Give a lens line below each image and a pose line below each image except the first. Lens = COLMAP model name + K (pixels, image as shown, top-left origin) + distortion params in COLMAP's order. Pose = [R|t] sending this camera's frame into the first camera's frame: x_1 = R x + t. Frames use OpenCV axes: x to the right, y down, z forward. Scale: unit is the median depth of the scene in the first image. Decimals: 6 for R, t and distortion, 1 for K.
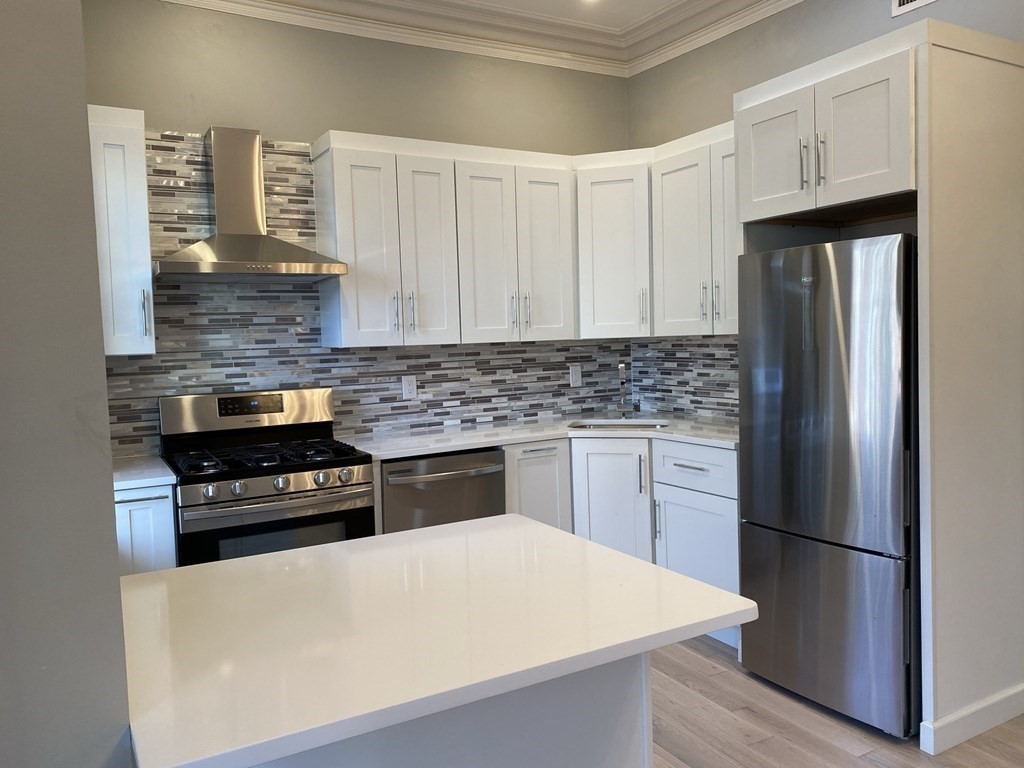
lens RADIAL K [[772.4, 0, 512.0], [0, 772.4, 384.0], [0, 0, 1]] dist [0.210966, -0.447686]
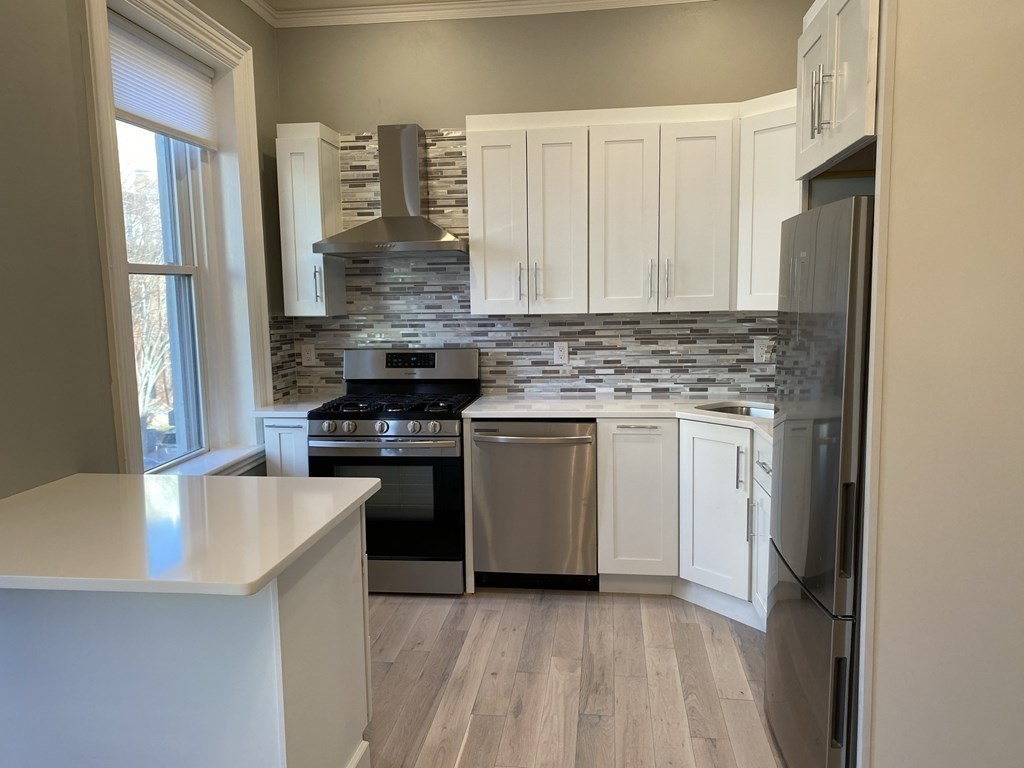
lens RADIAL K [[772.4, 0, 512.0], [0, 772.4, 384.0], [0, 0, 1]] dist [0.210966, -0.447686]
pose [[0.806040, 0.086171, -0.585554, 0.431636], [-0.047363, 0.995563, 0.081311, -0.035978], [0.589963, -0.037806, 0.806545, 0.118400]]
